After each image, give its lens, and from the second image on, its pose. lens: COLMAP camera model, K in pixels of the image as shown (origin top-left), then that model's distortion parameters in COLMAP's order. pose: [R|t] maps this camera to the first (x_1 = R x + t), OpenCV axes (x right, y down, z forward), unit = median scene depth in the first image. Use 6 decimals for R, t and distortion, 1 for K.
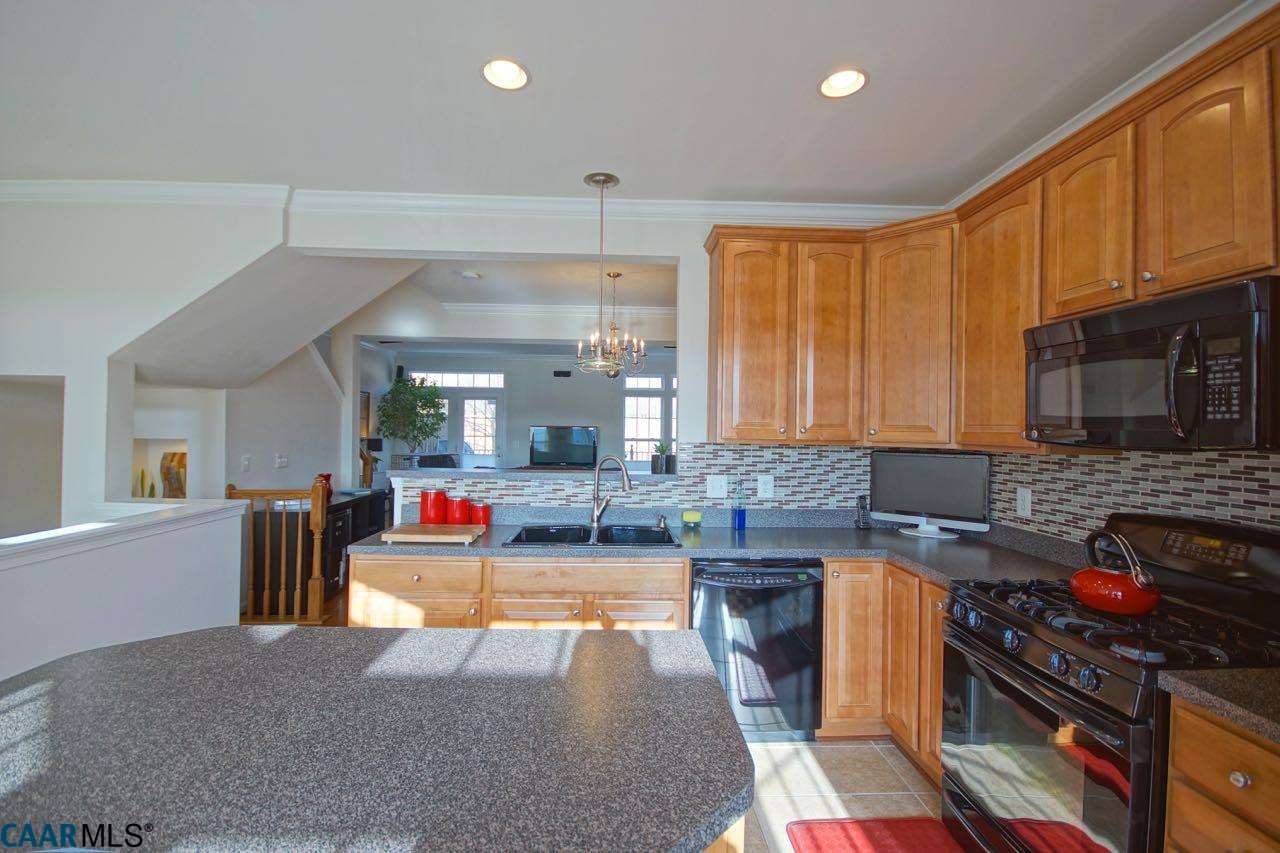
lens RADIAL K [[555.1, 0, 637.6], [0, 555.1, 425.6], [0, 0, 1]] dist [-0.006815, -0.002765]
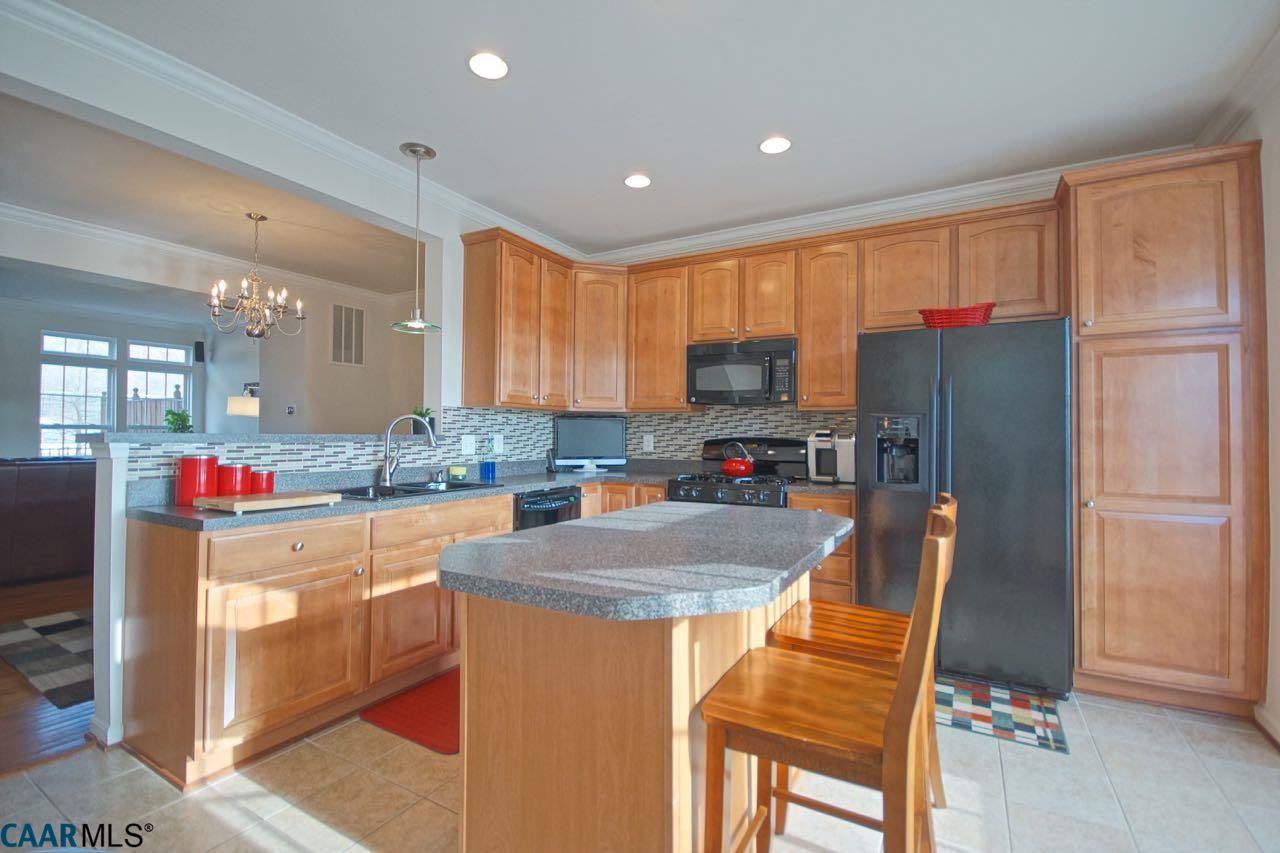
lens RADIAL K [[555.1, 0, 634.3], [0, 555.1, 424.5], [0, 0, 1]] dist [-0.006815, -0.002765]
pose [[0.534729, 0.002944, 0.845018, -0.667438], [-0.004059, 0.999991, -0.000915, 0.067666], [-0.845014, -0.002940, 0.534737, 0.082899]]
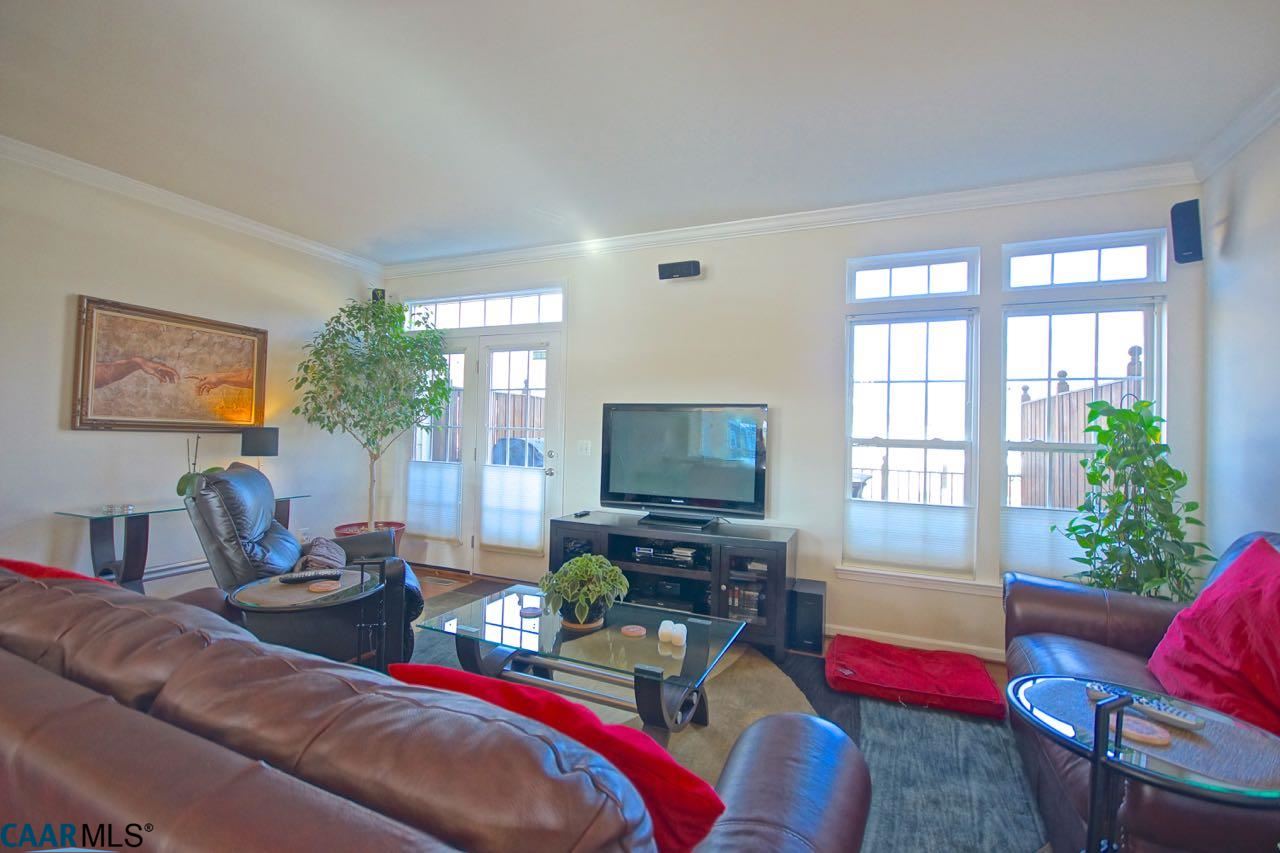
lens RADIAL K [[555.1, 0, 639.1], [0, 555.1, 423.6], [0, 0, 1]] dist [-0.006815, -0.002765]
pose [[0.880814, 0.001788, -0.473458, 0.085032], [-0.013428, 0.999685, -0.021205, 0.075037], [0.473271, 0.025035, 0.880561, 2.034851]]
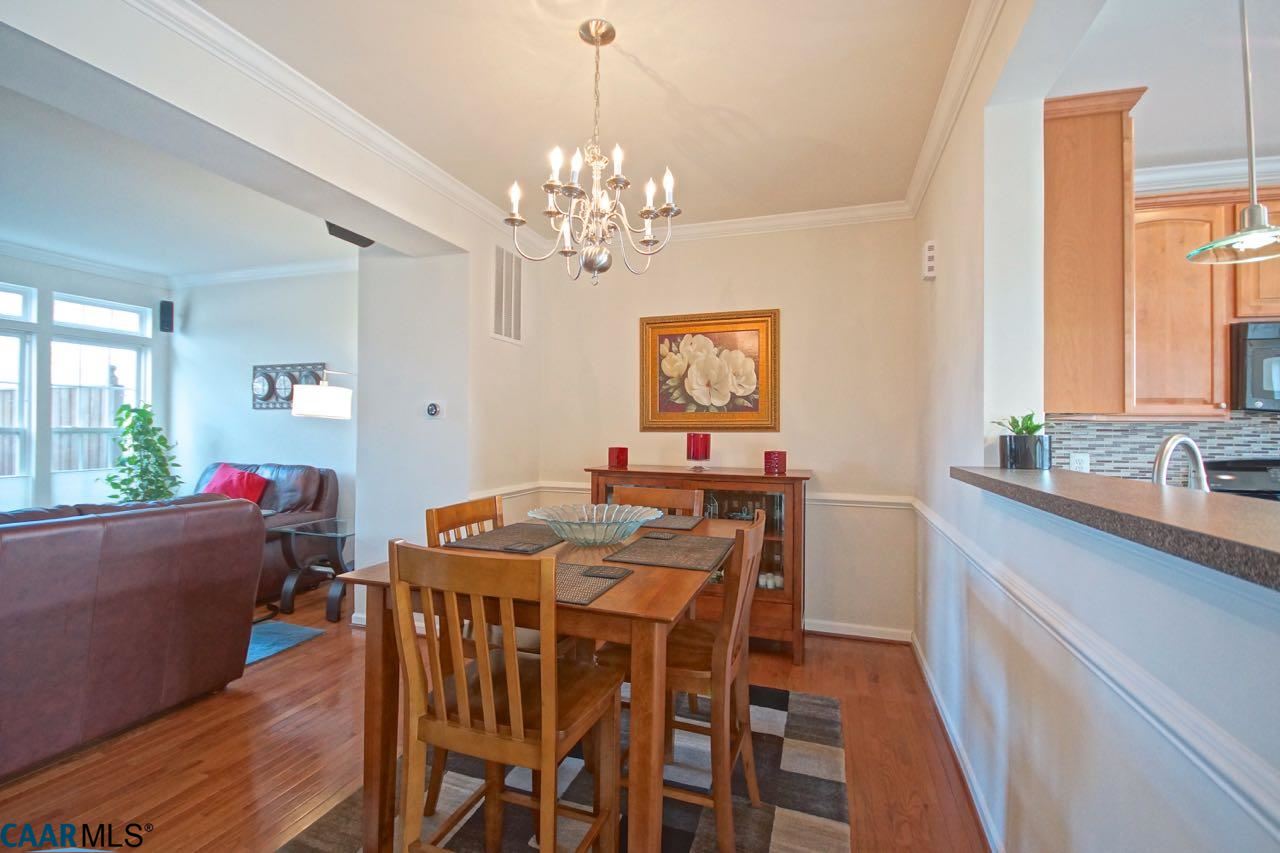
lens RADIAL K [[555.1, 0, 638.0], [0, 555.1, 430.4], [0, 0, 1]] dist [-0.006815, -0.002765]
pose [[0.365059, -0.015335, 0.930858, -0.642627], [-0.008671, 0.999765, 0.019870, 0.039897], [-0.930944, -0.015325, 0.364840, 1.207881]]
